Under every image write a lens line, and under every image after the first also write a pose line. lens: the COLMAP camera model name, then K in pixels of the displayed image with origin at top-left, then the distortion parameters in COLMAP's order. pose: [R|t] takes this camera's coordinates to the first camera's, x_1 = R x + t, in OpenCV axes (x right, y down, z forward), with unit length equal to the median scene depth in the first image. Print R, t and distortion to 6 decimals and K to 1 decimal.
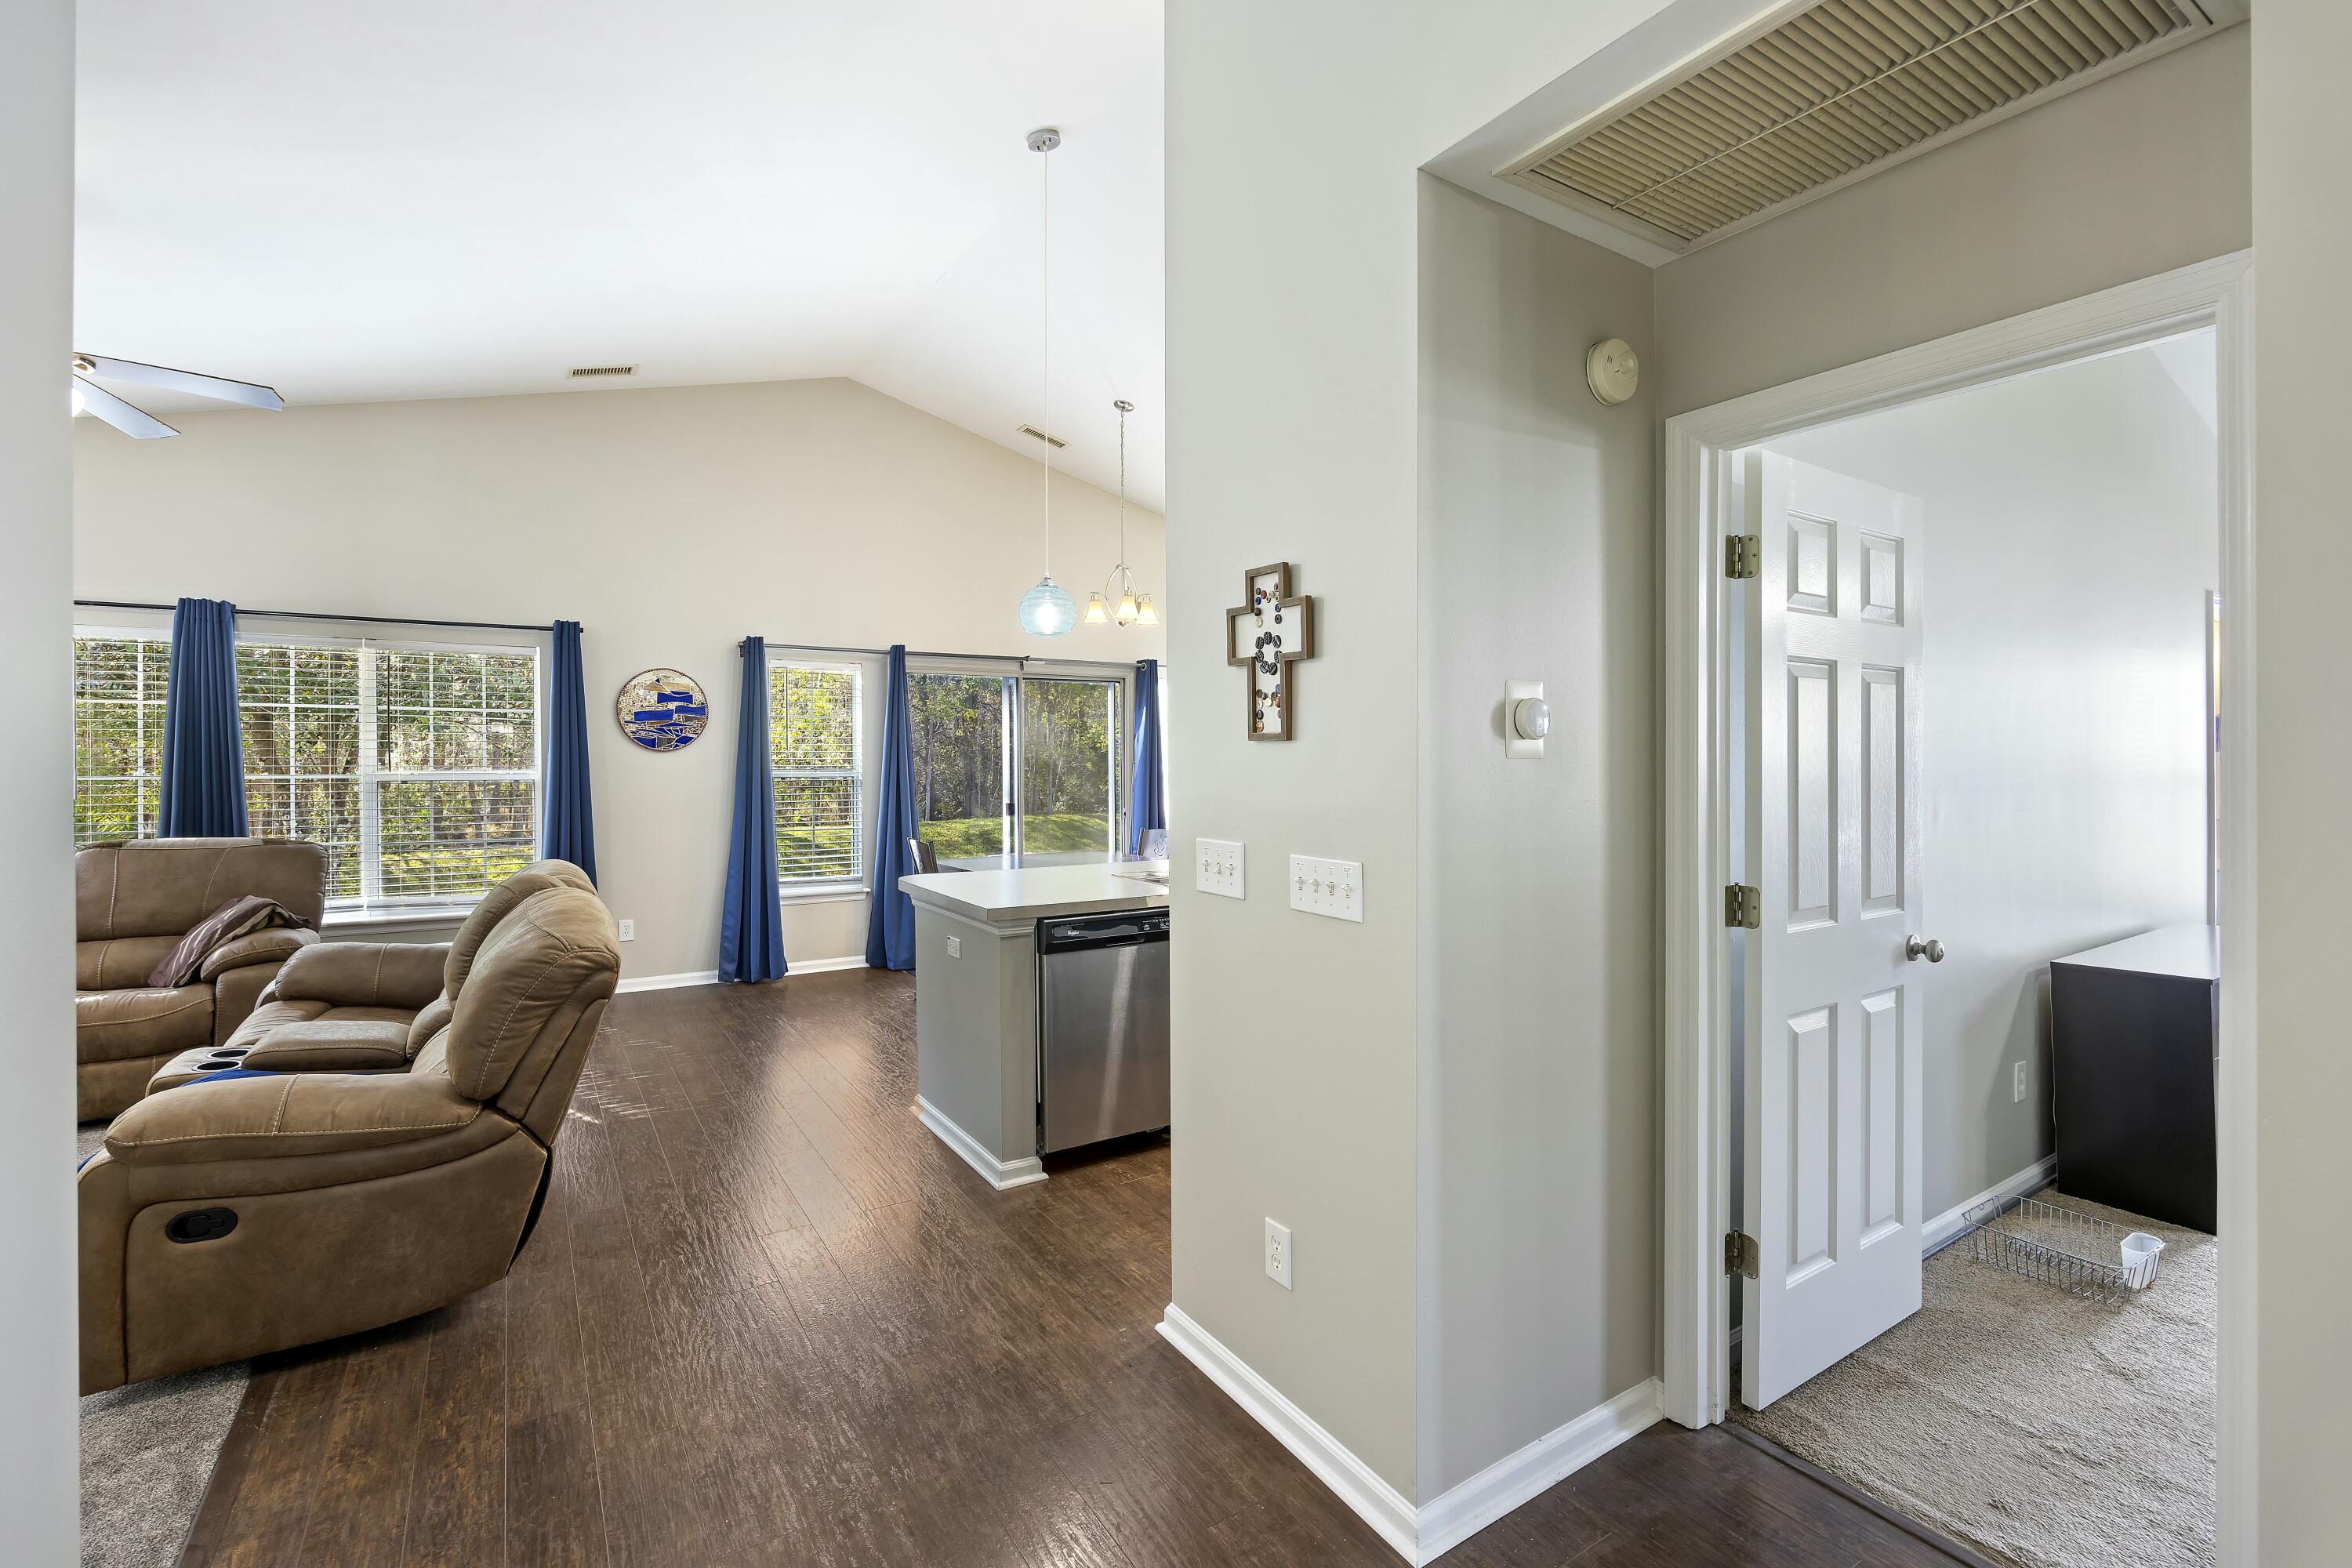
lens RADIAL K [[1069.9, 0, 1173.0], [0, 1069.9, 765.0], [0, 0, 1]] dist [-0.000001, -0.000396]
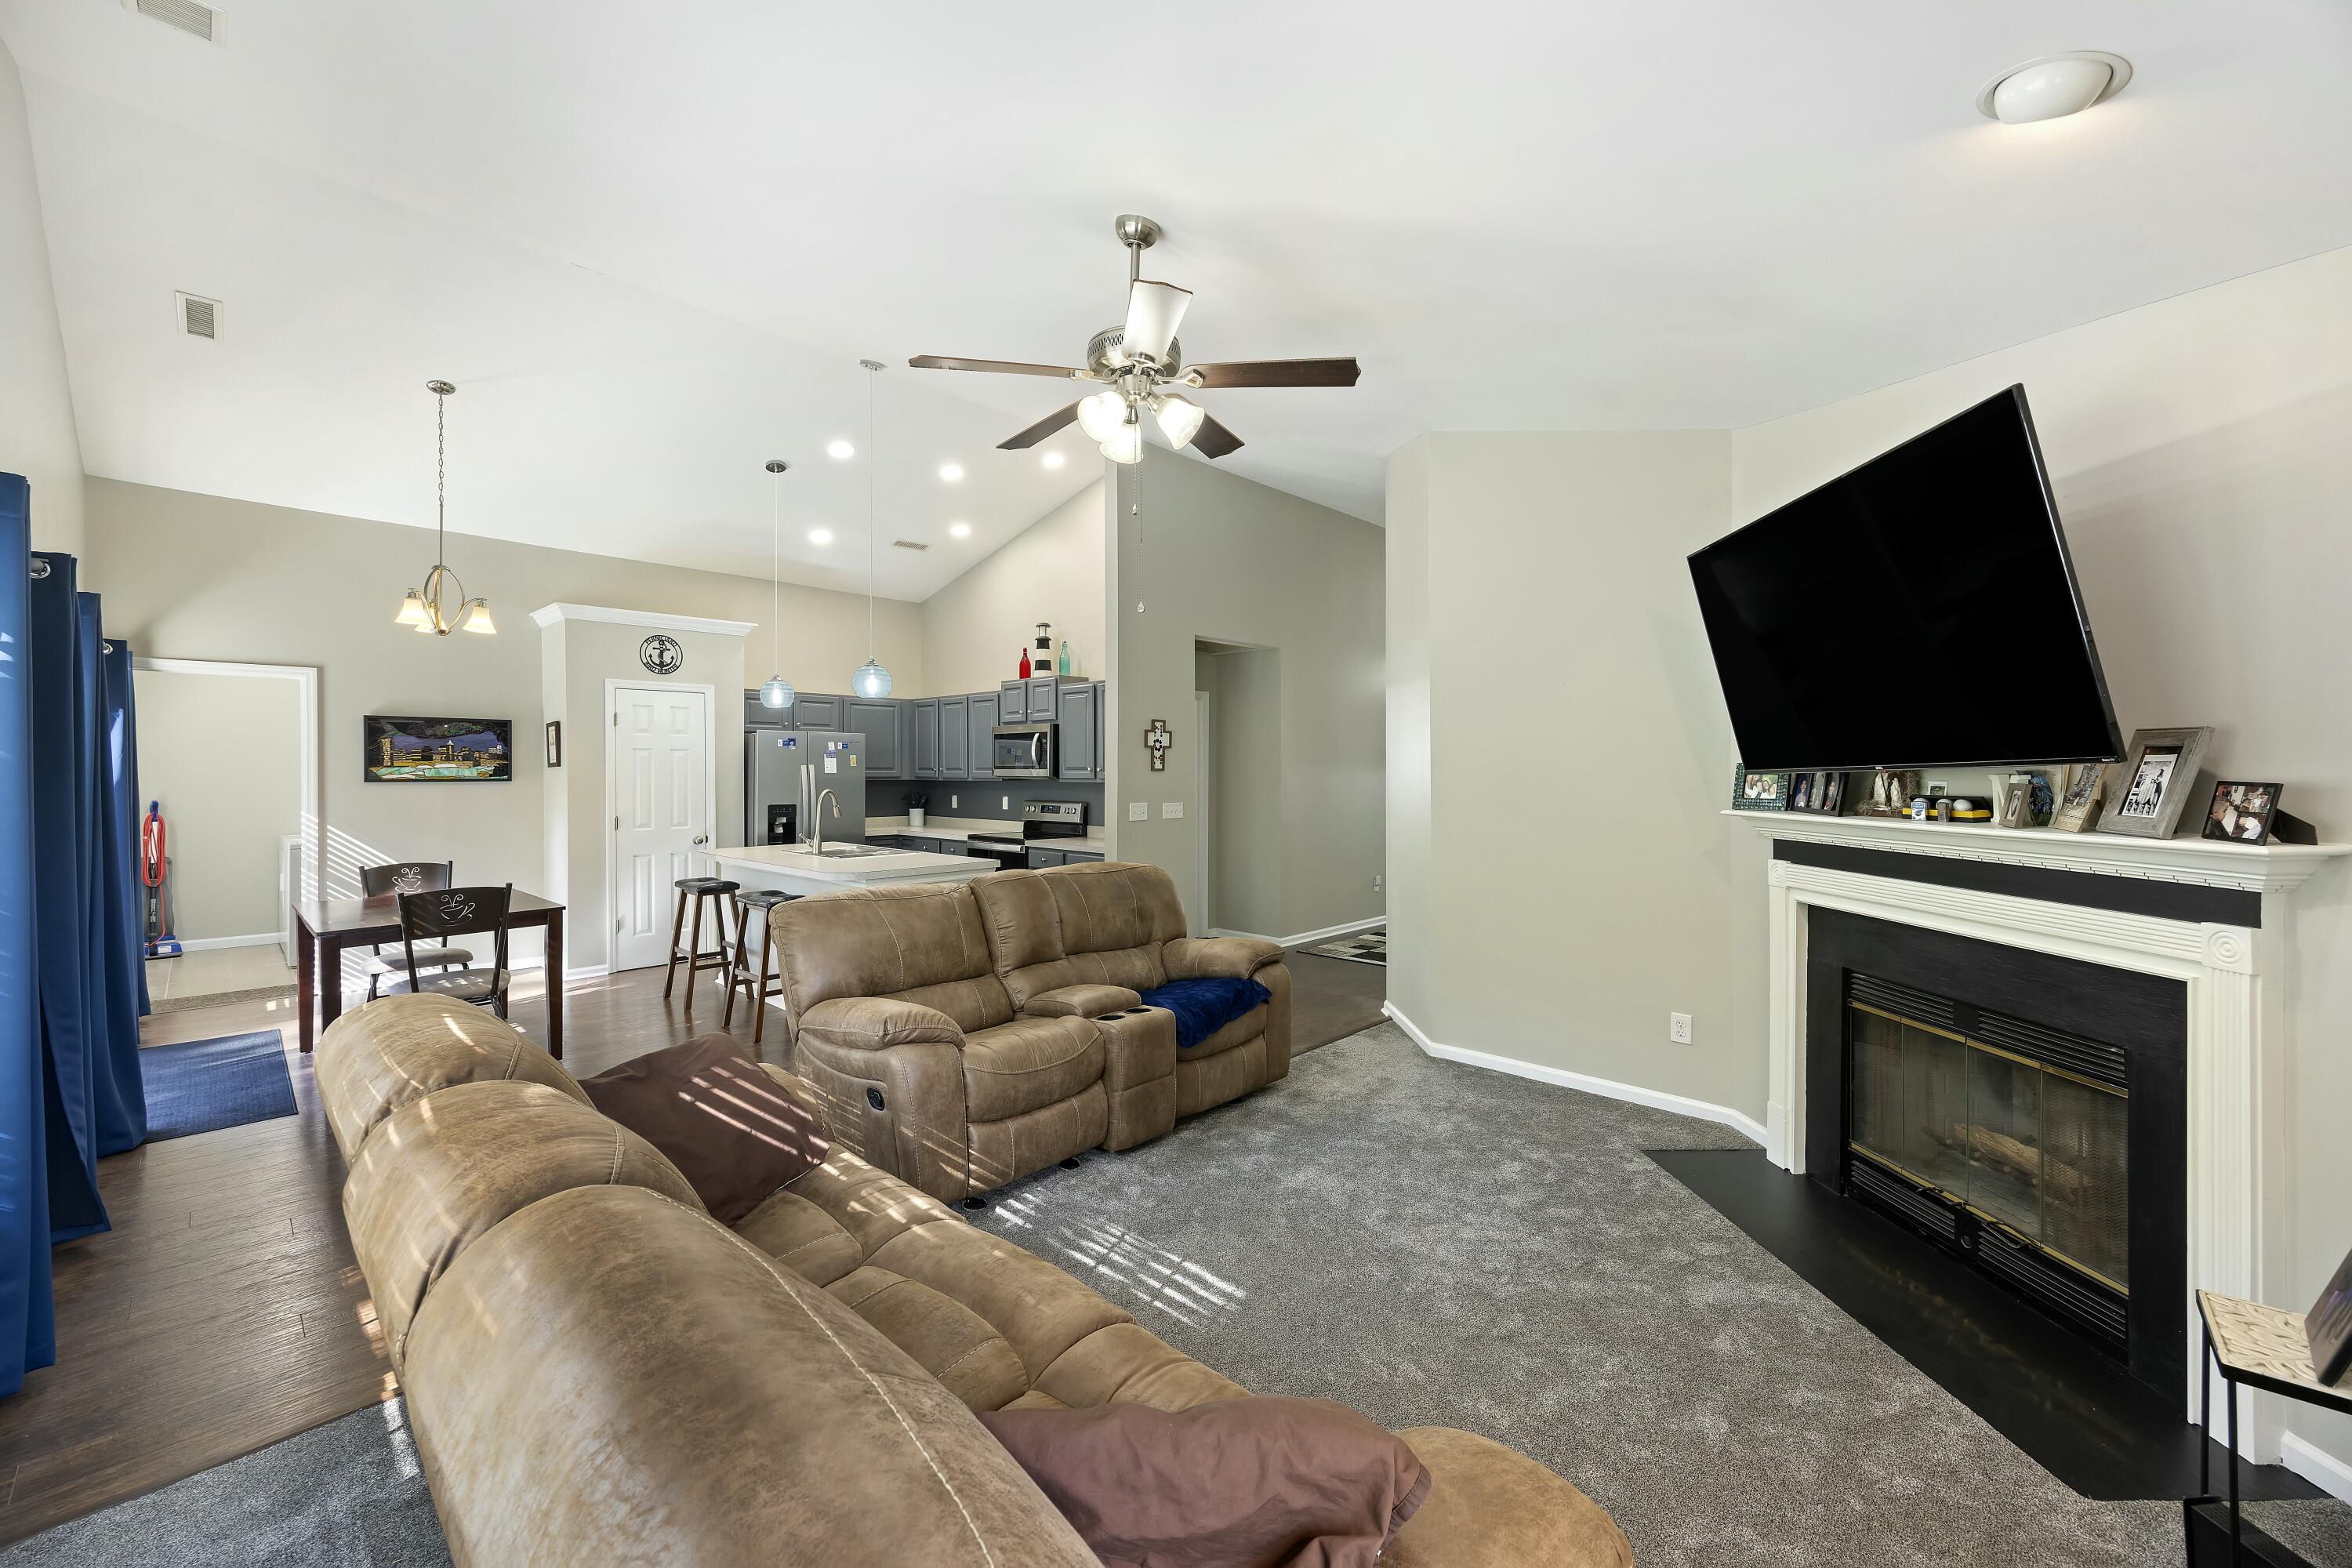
lens RADIAL K [[928.0, 0, 1152.0], [0, 928.0, 771.3], [0, 0, 1]] dist [0.008339, -0.001585]
pose [[-0.236998, -0.005587, 0.971494, -1.002051], [0.009804, 0.999919, 0.008142, -0.017182], [-0.971461, 0.011454, -0.236924, 0.627382]]
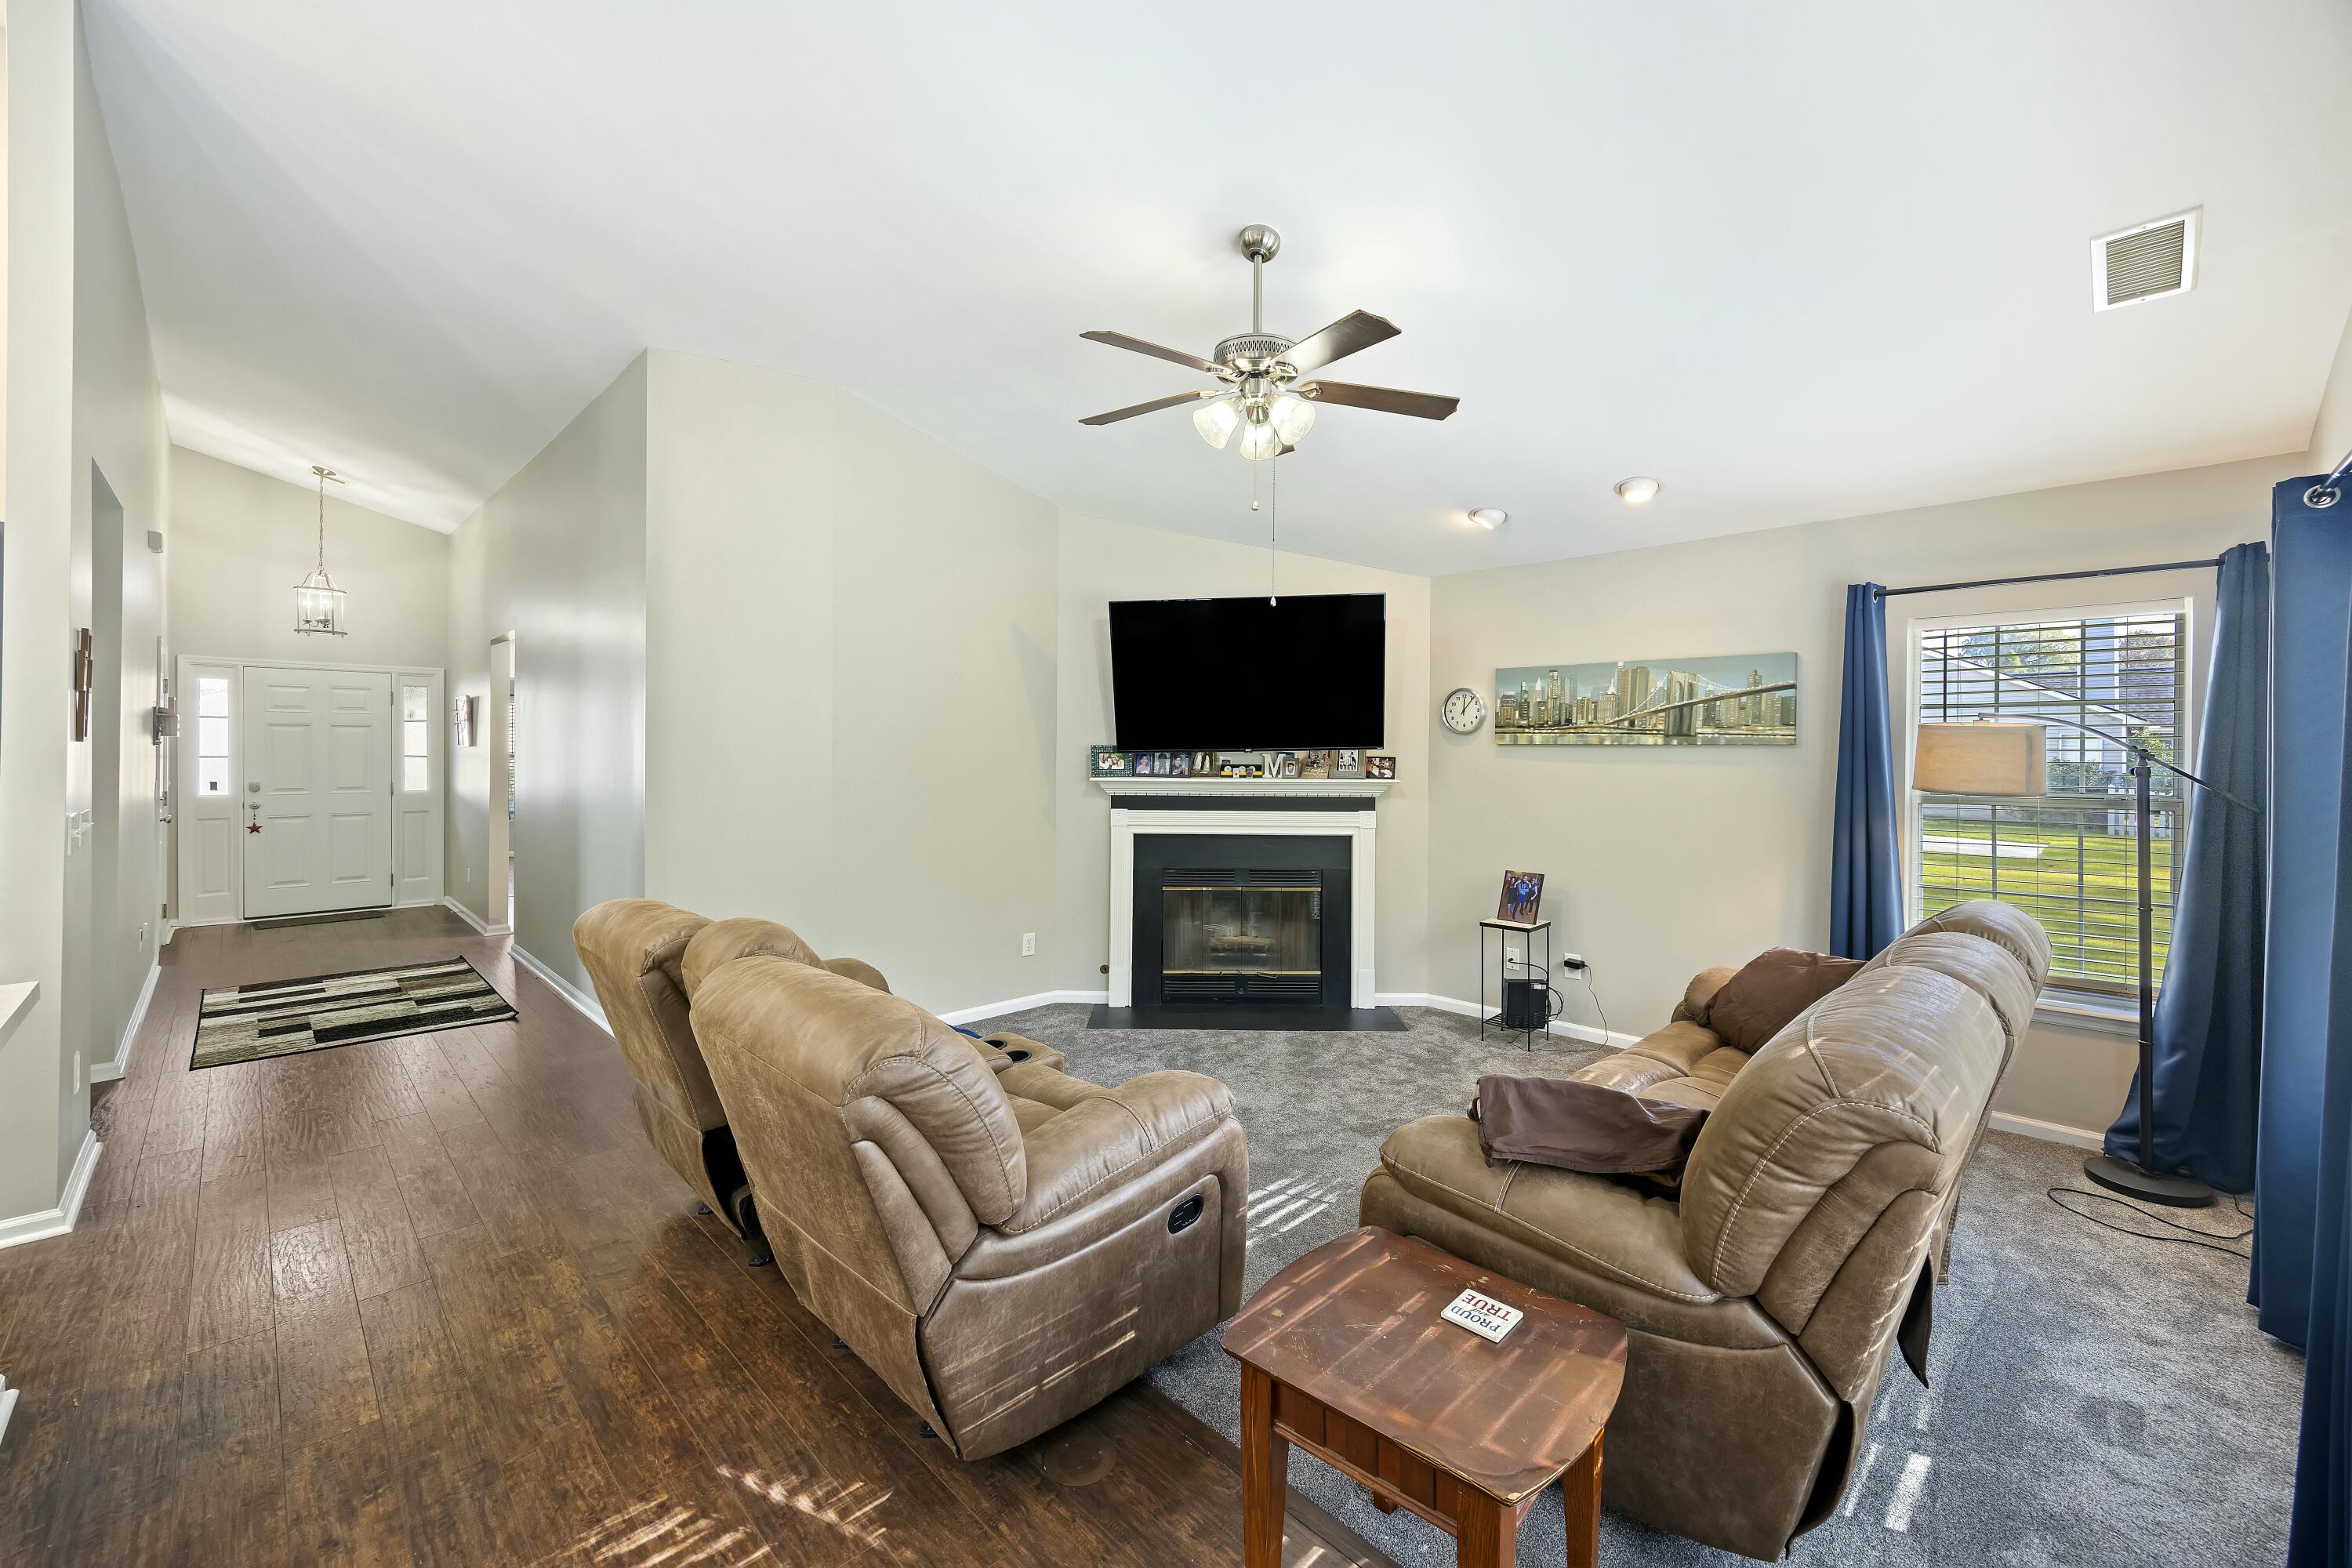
lens RADIAL K [[928.0, 0, 1187.0], [0, 928.0, 752.0], [0, 0, 1]] dist [0.008339, -0.001585]
pose [[-0.974409, -0.012640, -0.224425, -0.425029], [-0.015394, 0.999826, 0.010527, -0.017882], [0.224253, 0.013712, -0.974434, 0.976819]]
